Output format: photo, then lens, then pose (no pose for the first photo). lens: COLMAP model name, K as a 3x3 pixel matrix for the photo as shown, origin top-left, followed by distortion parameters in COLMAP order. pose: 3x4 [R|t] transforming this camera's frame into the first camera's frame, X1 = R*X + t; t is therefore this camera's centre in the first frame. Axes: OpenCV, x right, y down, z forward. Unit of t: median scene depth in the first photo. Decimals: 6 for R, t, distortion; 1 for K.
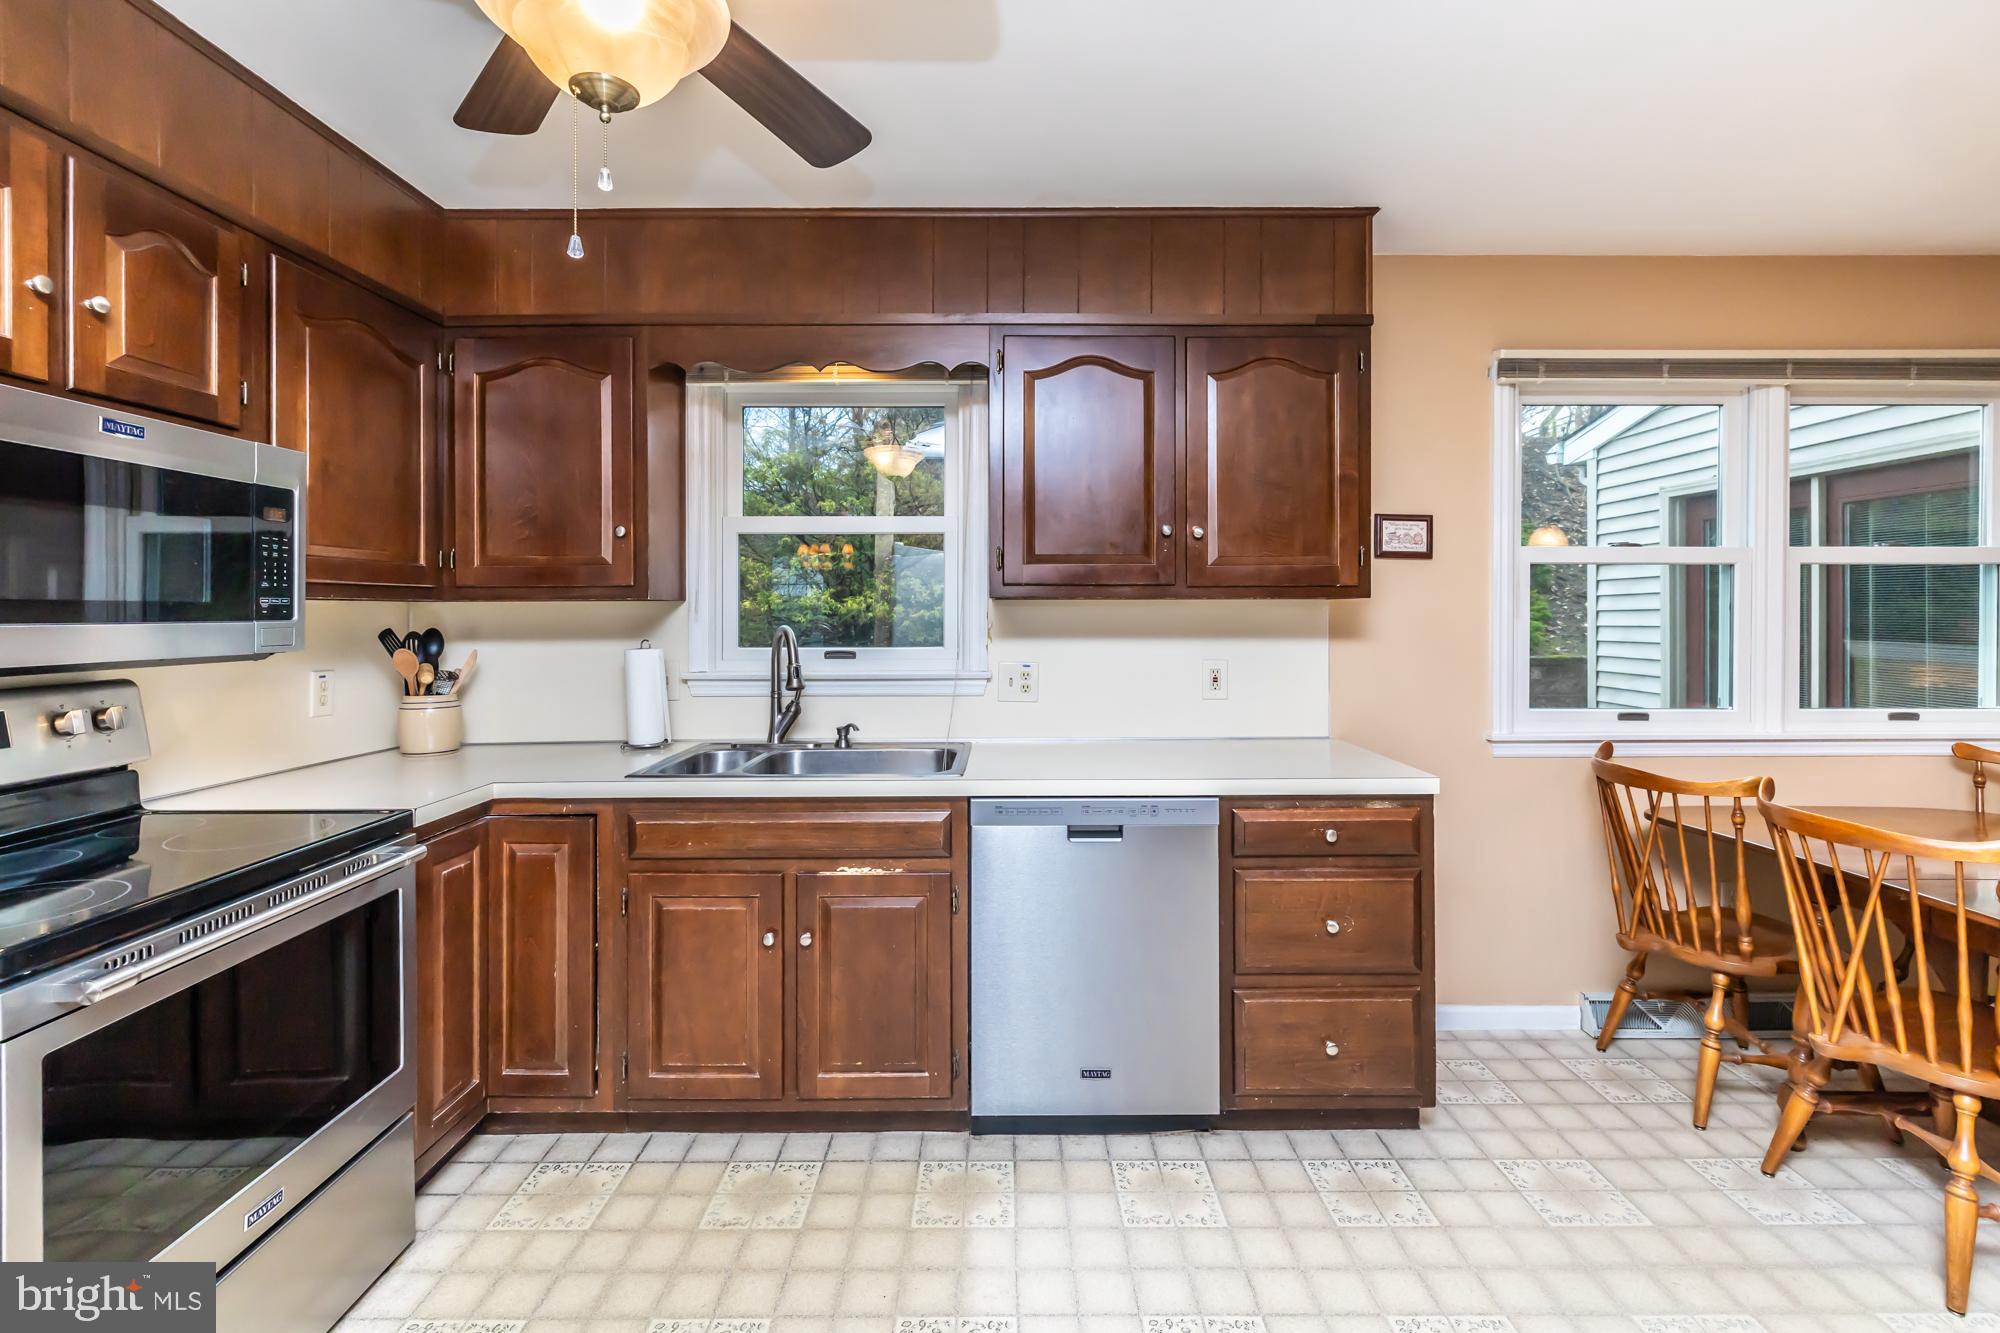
lens RADIAL K [[864.1, 0, 1001.3], [0, 864.1, 617.0], [0, 0, 1]] dist [-0.002691, -0.000105]
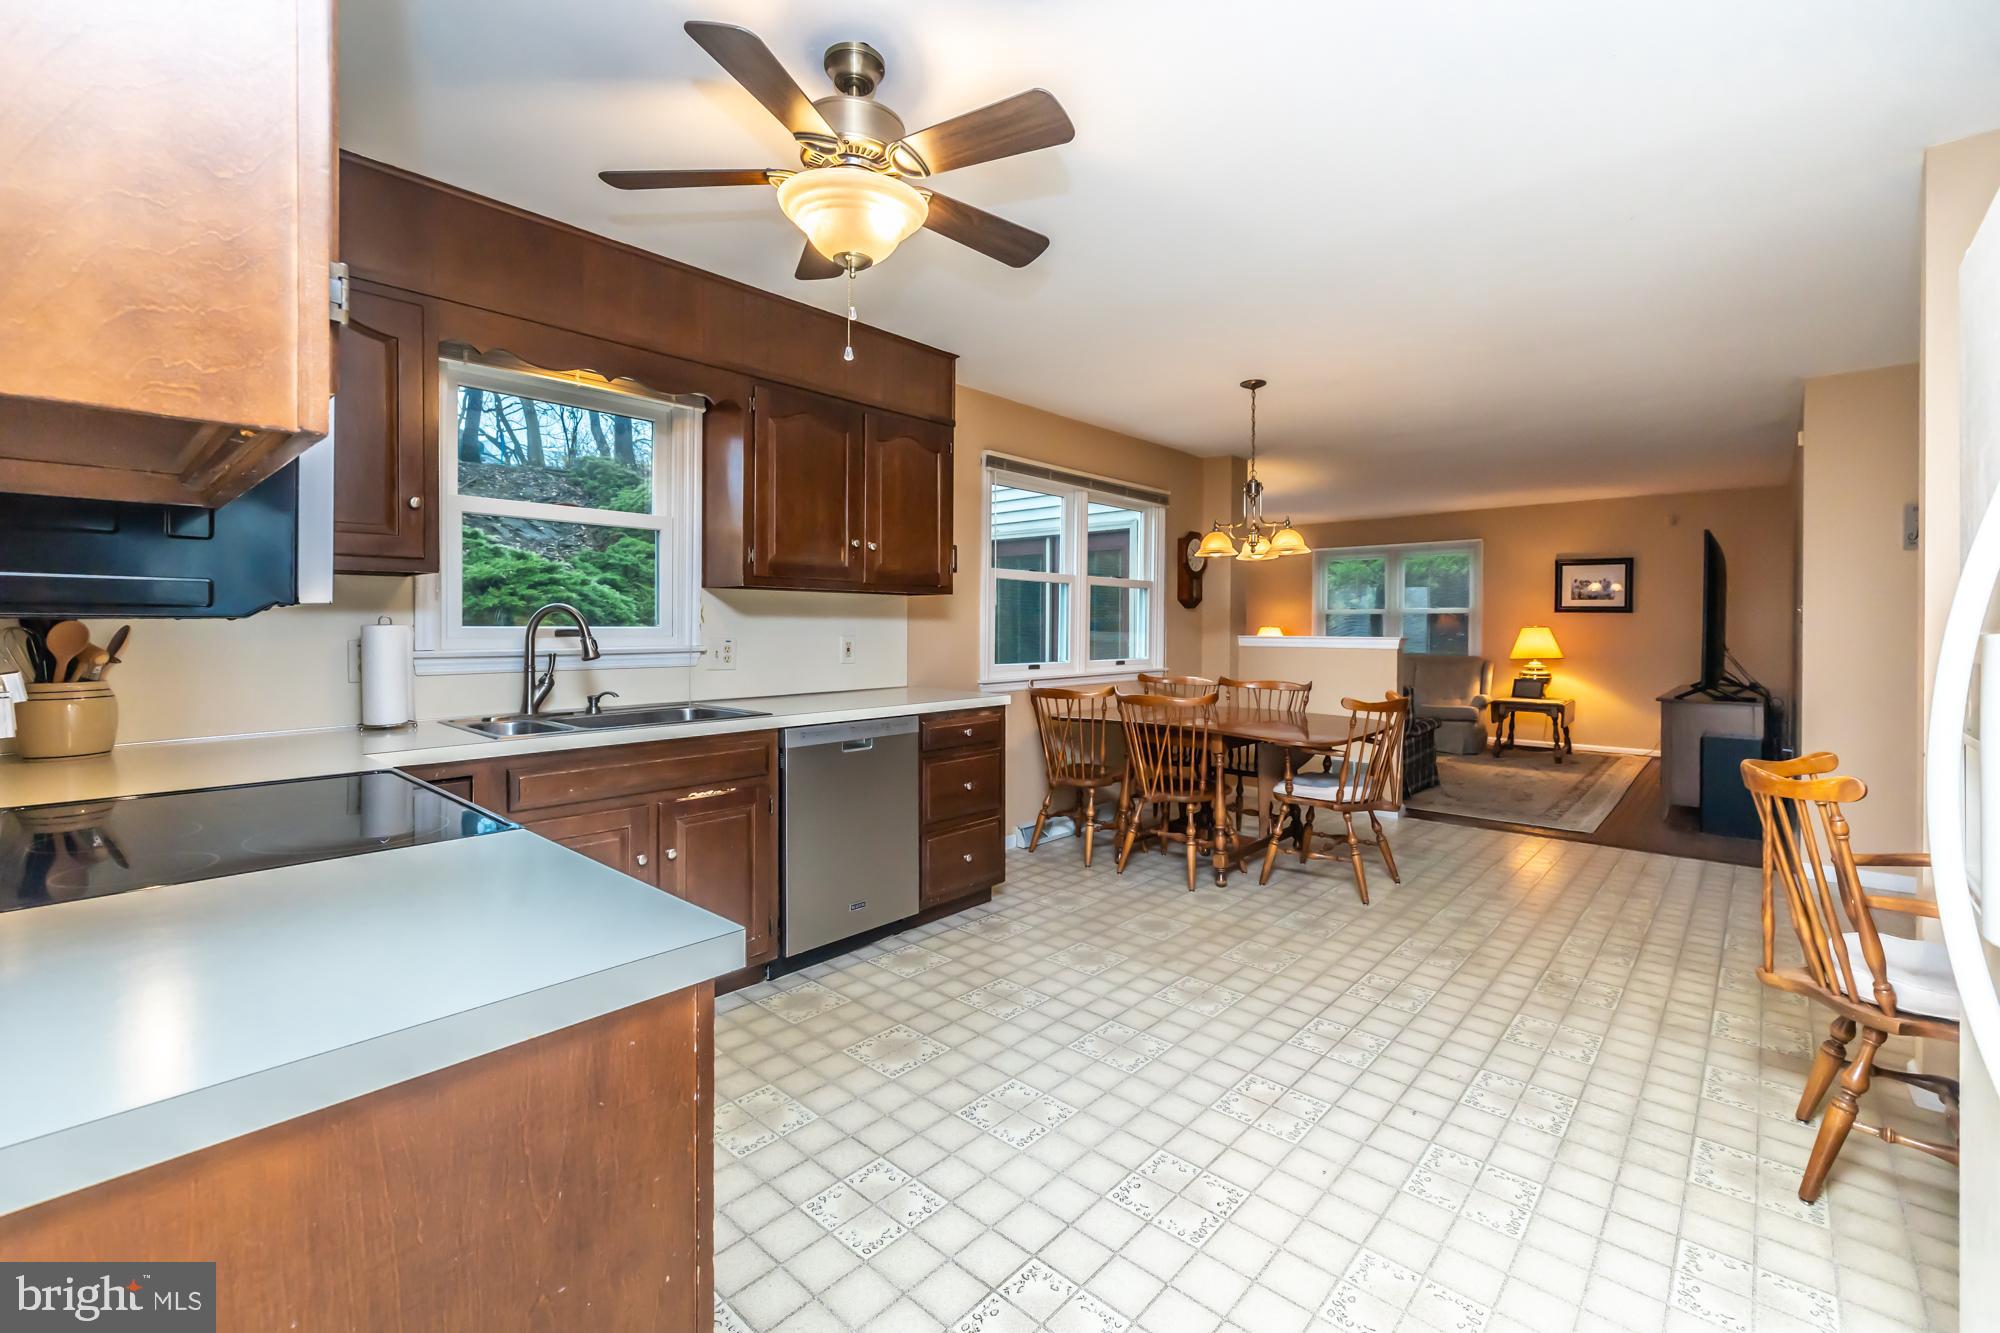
lens RADIAL K [[857.2, 0, 998.2], [0, 857.2, 637.7], [0, 0, 1]] dist [0.001435, 0.000081]
pose [[0.670554, -0.005847, 0.741837, -0.804864], [-0.002165, 0.999949, 0.009839, 0.048596], [-0.741857, -0.008204, 0.670508, -0.167931]]
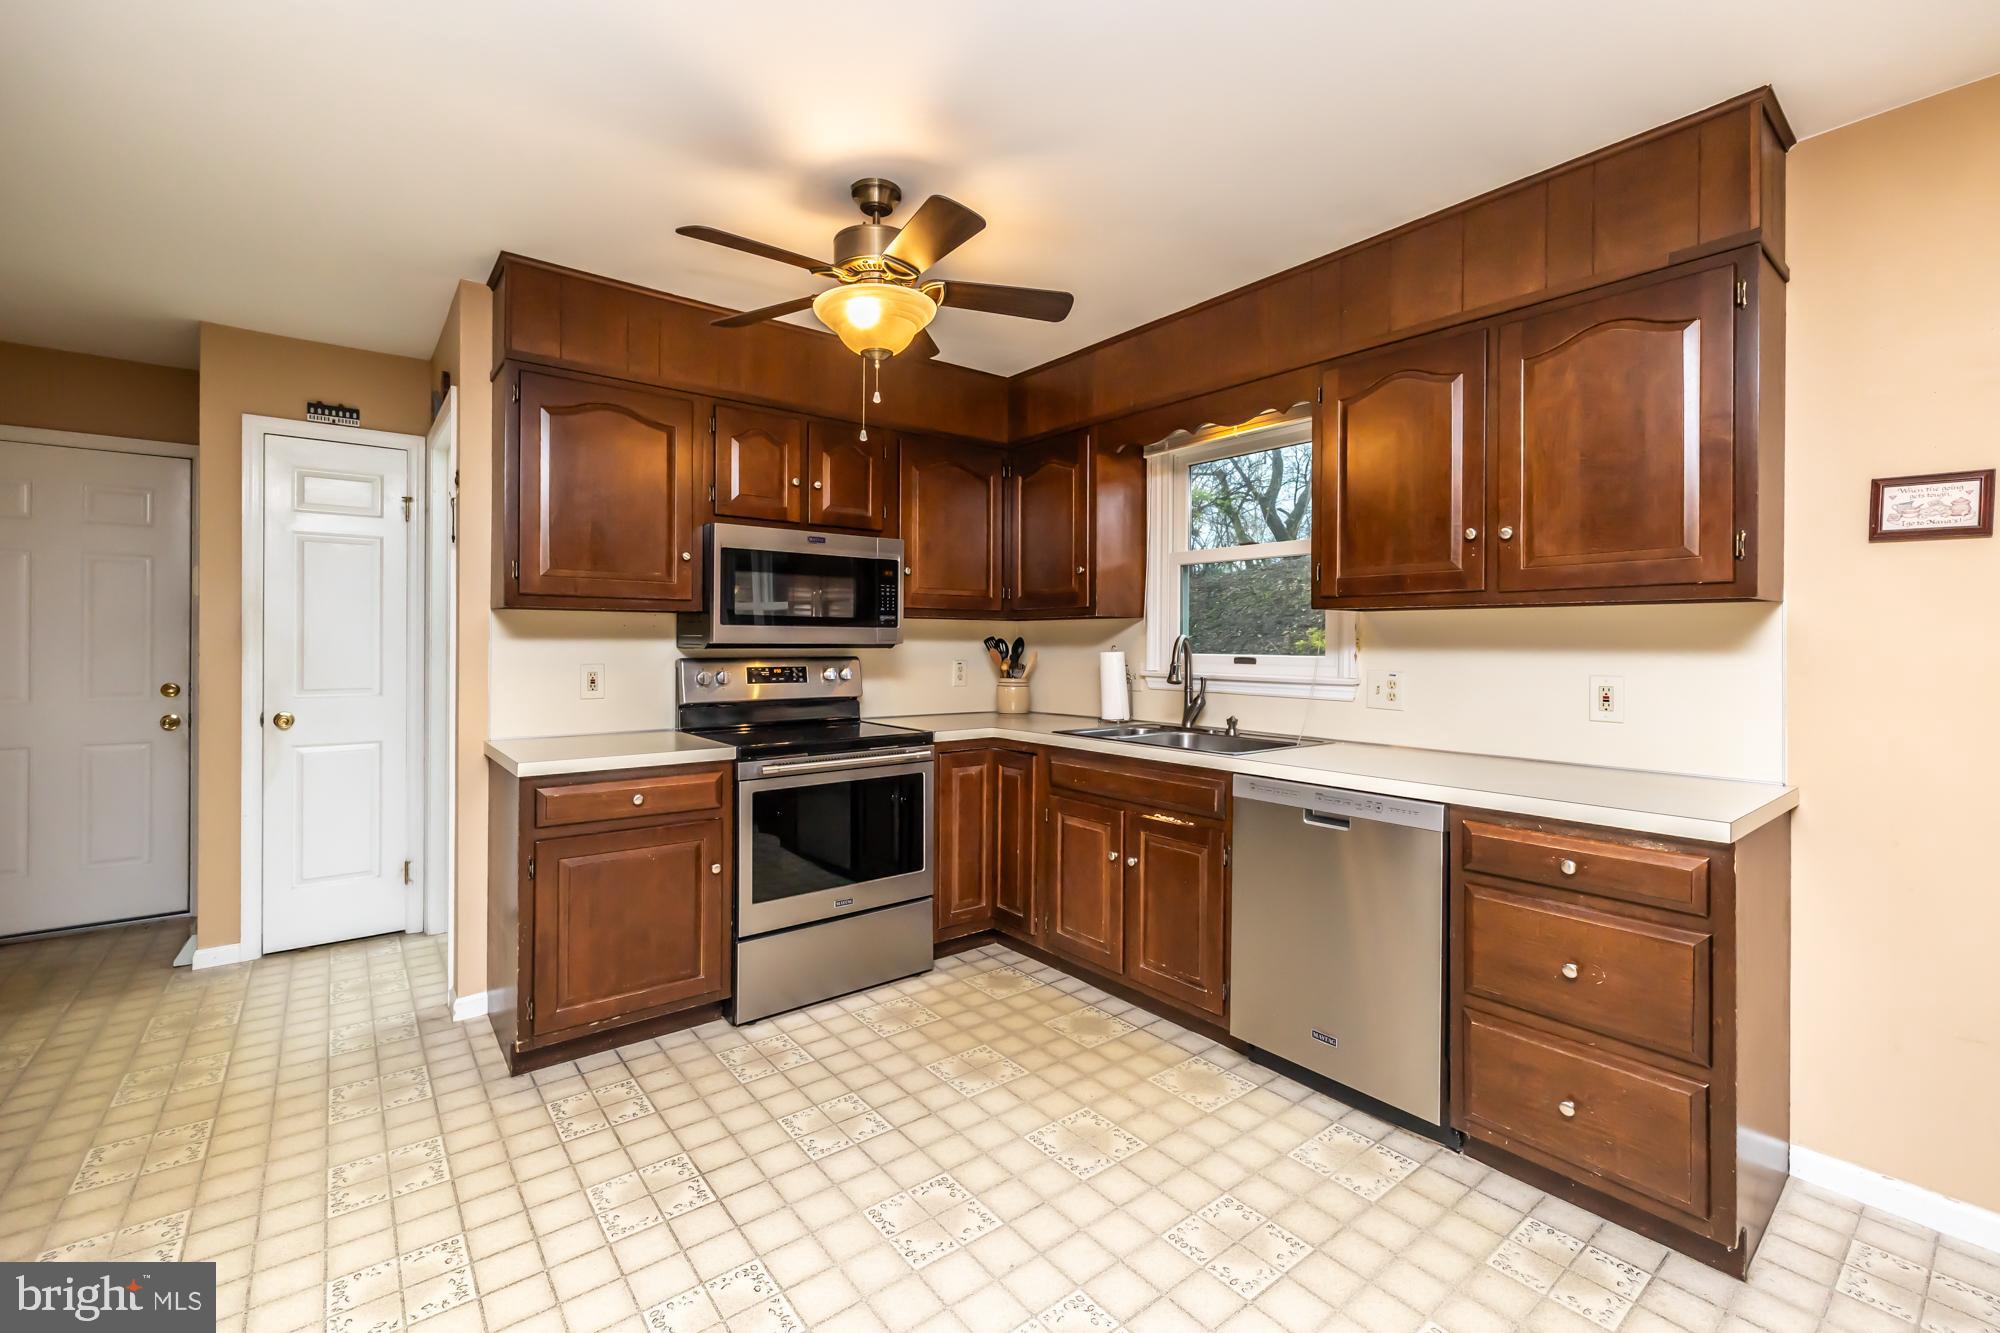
lens RADIAL K [[849.8, 0, 1004.5], [0, 849.8, 648.3], [0, 0, 1]] dist [-0.000010, 0.000115]
pose [[0.620063, 0.011971, -0.784461, 0.682816], [-0.010540, 0.999920, 0.006928, 0.028458], [0.784481, 0.003972, 0.620140, 0.006184]]
